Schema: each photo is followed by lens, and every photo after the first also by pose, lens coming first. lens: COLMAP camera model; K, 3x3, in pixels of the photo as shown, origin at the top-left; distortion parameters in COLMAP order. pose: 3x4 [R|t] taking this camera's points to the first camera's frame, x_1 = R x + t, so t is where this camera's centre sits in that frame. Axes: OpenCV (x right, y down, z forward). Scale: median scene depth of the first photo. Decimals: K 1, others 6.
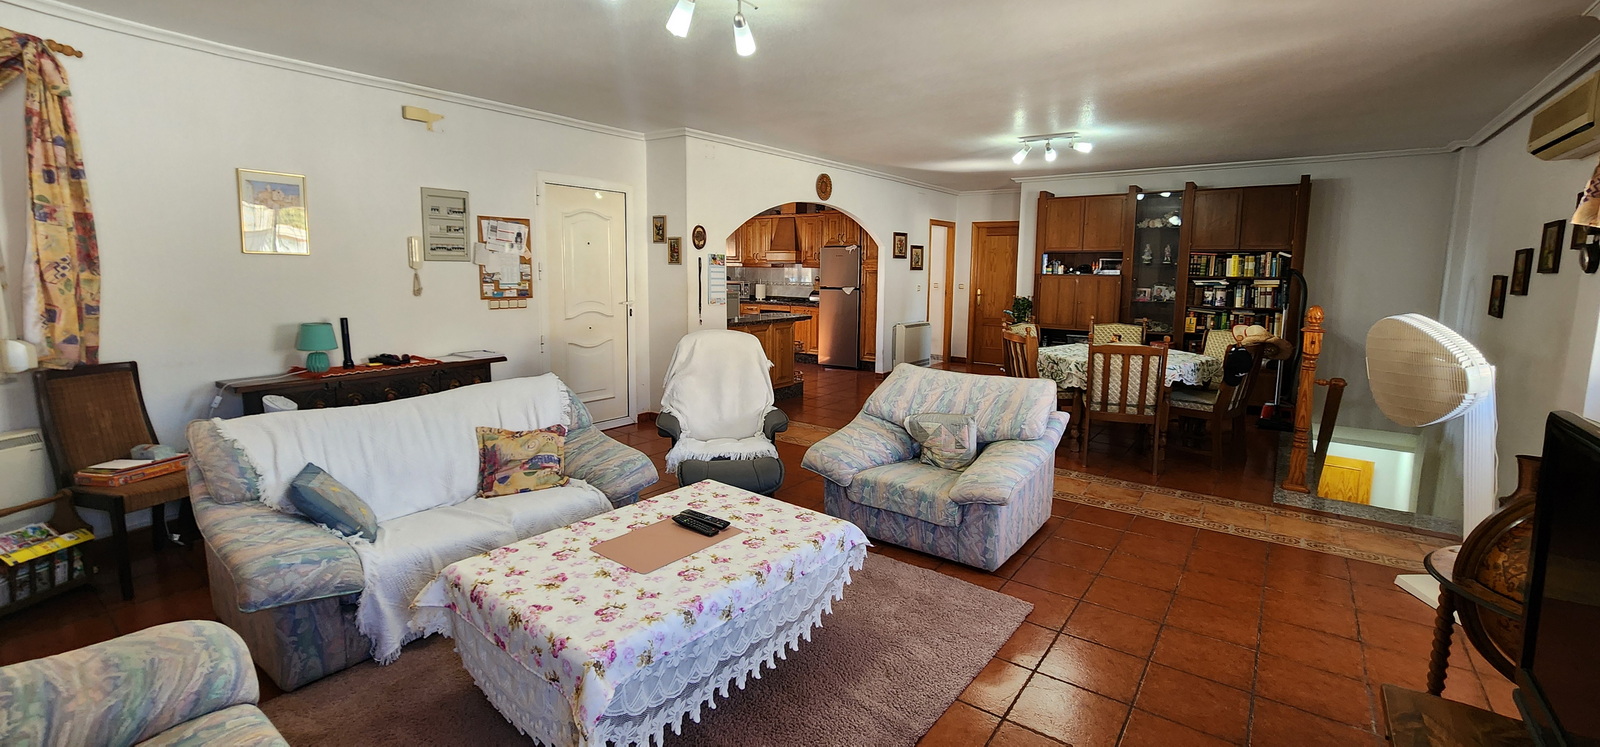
lens RADIAL K [[662.2, 0, 798.9], [0, 662.2, 352.6], [0, 0, 1]] dist [-0.002599, 0.000465]
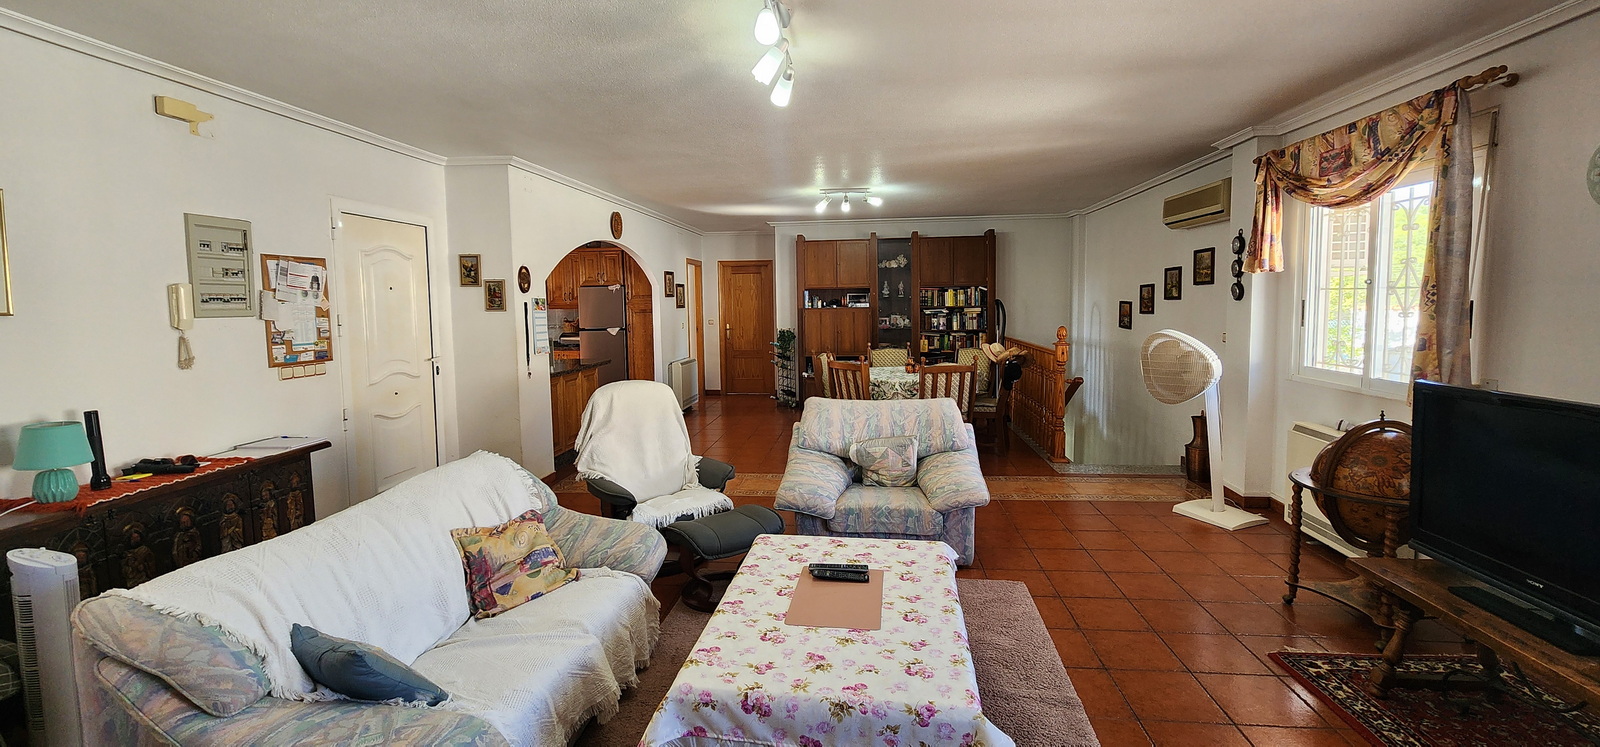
lens RADIAL K [[658.1, 0, 797.2], [0, 658.1, 356.4], [0, 0, 1]] dist [-0.001363, 0.000118]
pose [[0.861781, -0.066347, 0.502924, -0.332454], [0.088842, 0.995827, -0.020863, -0.024900], [-0.499441, 0.062660, 0.864079, 0.078524]]
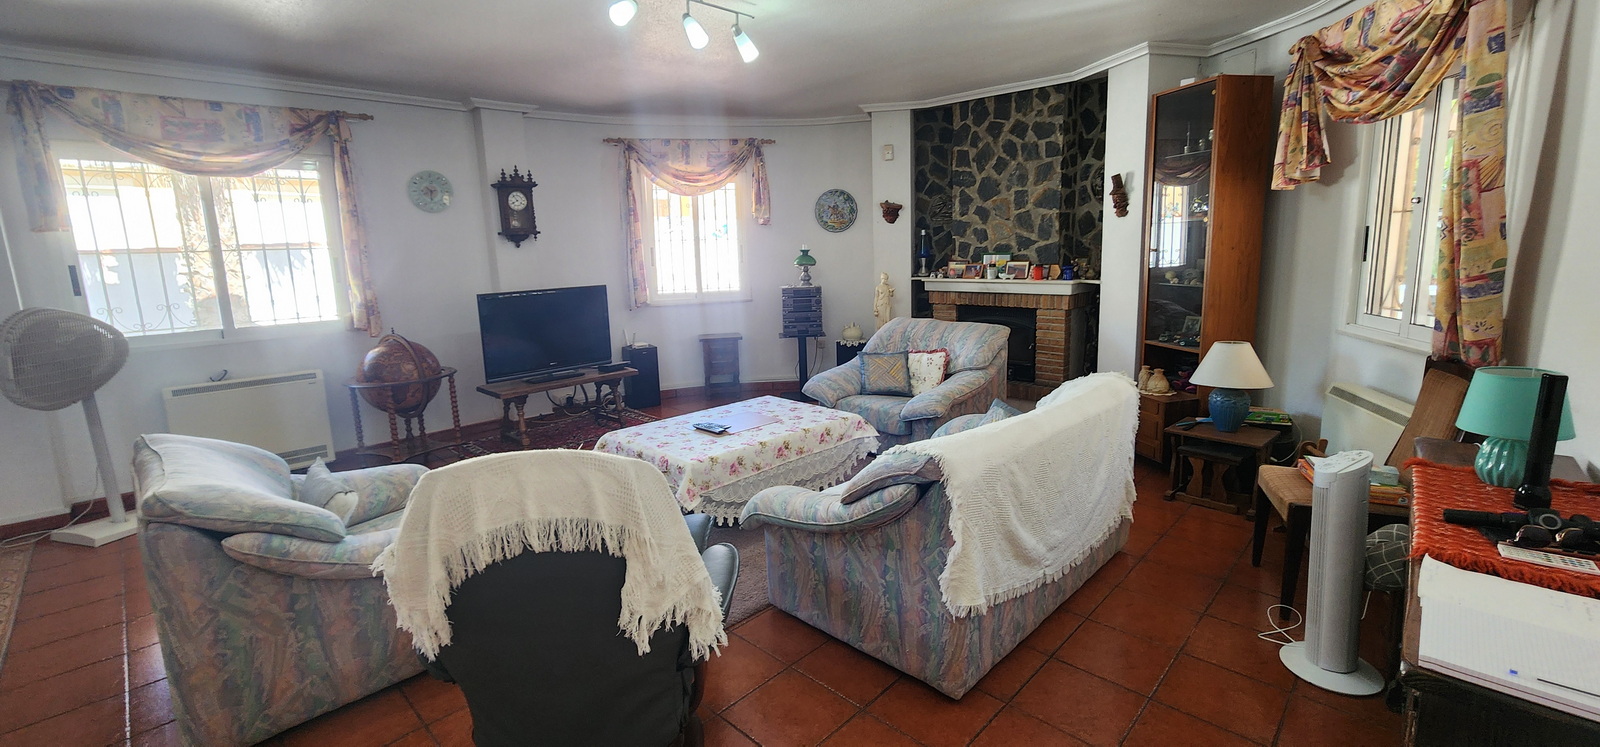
lens RADIAL K [[662.2, 0, 798.9], [0, 662.2, 352.6], [0, 0, 1]] dist [-0.002599, 0.000465]
pose [[-0.991081, -0.002534, 0.133237, -0.256571], [0.035232, 0.959260, 0.280318, -0.142752], [-0.128519, 0.282512, -0.950616, 1.119435]]
